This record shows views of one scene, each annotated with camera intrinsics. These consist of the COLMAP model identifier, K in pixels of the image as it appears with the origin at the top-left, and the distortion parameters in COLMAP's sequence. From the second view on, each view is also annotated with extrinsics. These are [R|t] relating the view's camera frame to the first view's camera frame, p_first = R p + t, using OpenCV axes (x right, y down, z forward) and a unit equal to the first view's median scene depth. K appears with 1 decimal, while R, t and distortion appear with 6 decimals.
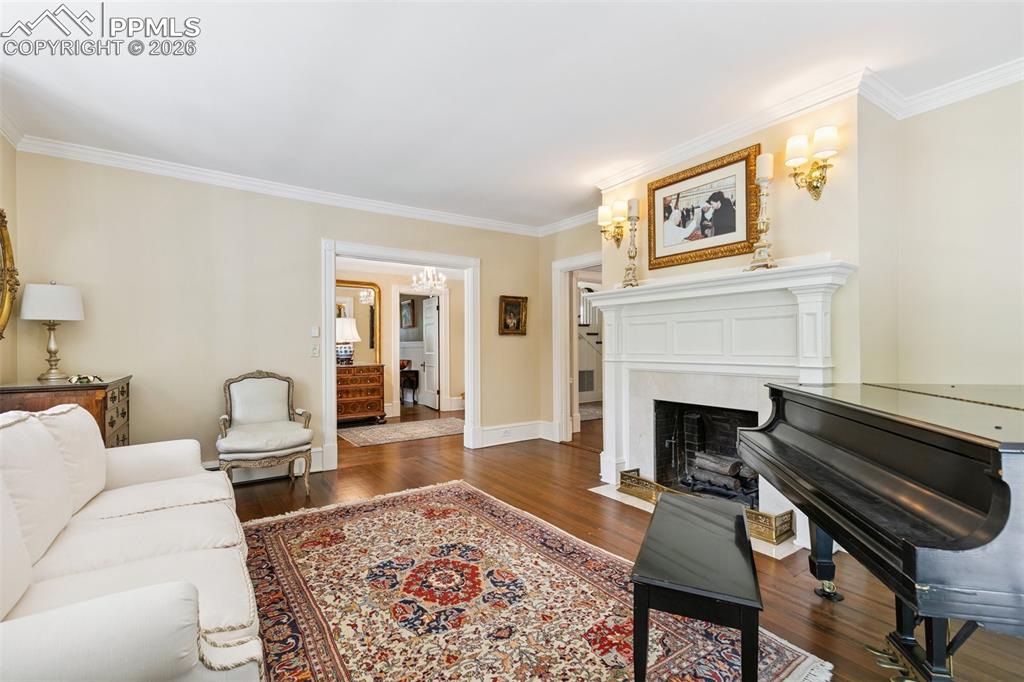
lens RADIAL K [[461.9, 0, 512.0], [0, 461.9, 341.0], [0, 0, 1]] dist [0.002626, 0.000651]
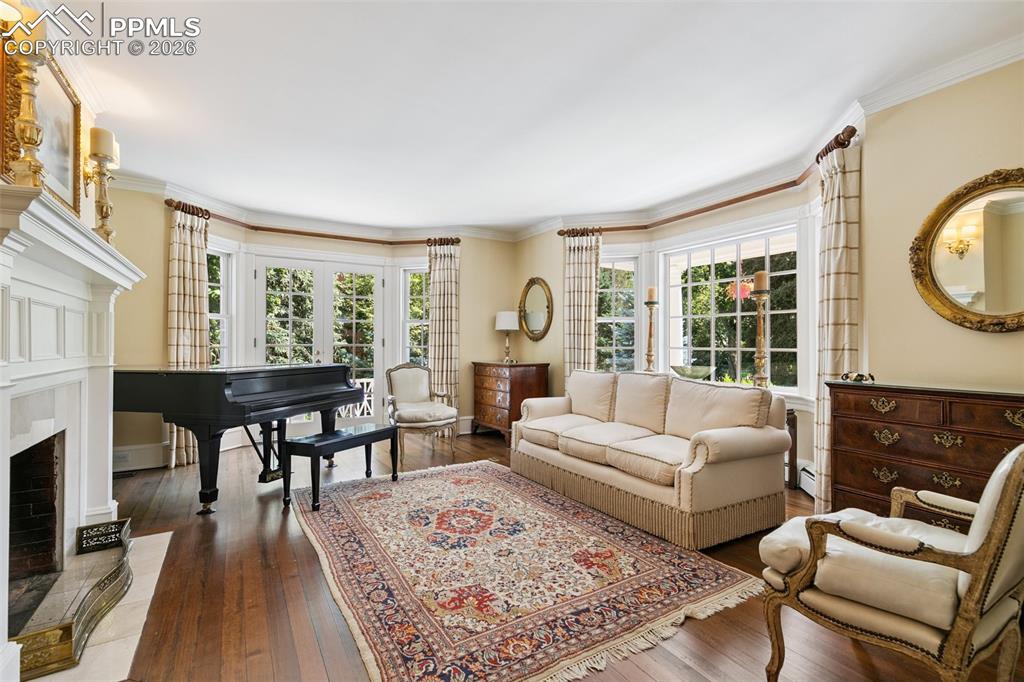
lens RADIAL K [[461.9, 0, 512.0], [0, 461.9, 341.0], [0, 0, 1]] dist [0.002626, 0.000651]
pose [[-0.998353, 0.006949, 0.056939, -0.311693], [0.006045, 0.999853, -0.016034, 0.024001], [-0.057042, -0.015663, -0.998249, 1.991057]]
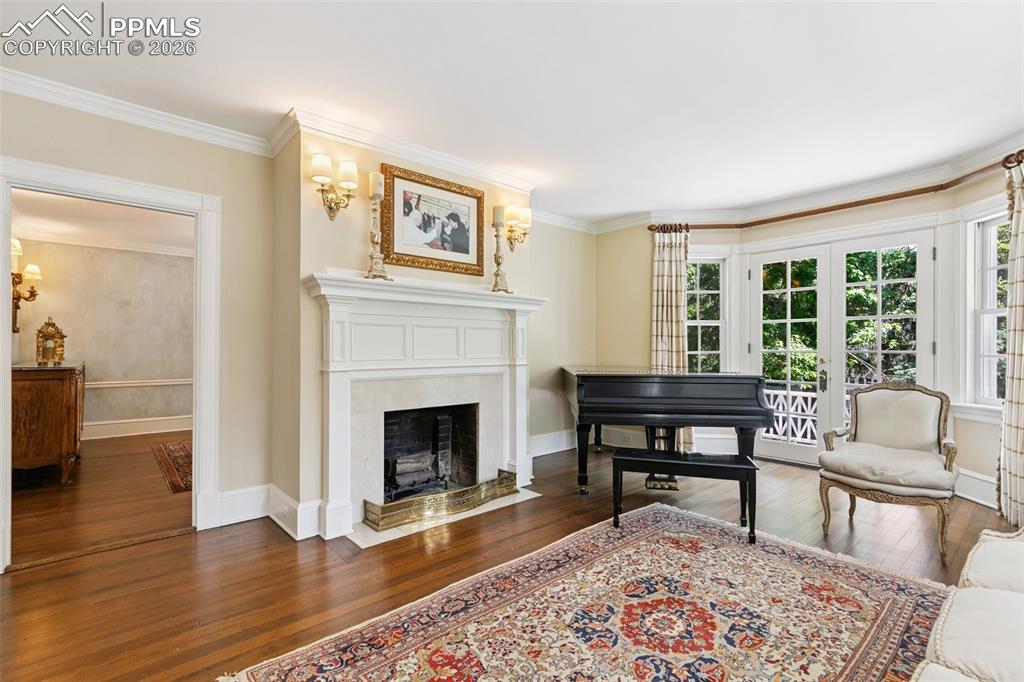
lens RADIAL K [[463.3, 0, 520.9], [0, 463.3, 346.7], [0, 0, 1]] dist [0.009332, -0.000148]
pose [[-0.125012, 0.008364, 0.992120, -0.838678], [-0.008918, 0.999915, -0.009553, 0.012493], [-0.992115, -0.010042, -0.124927, 1.193054]]
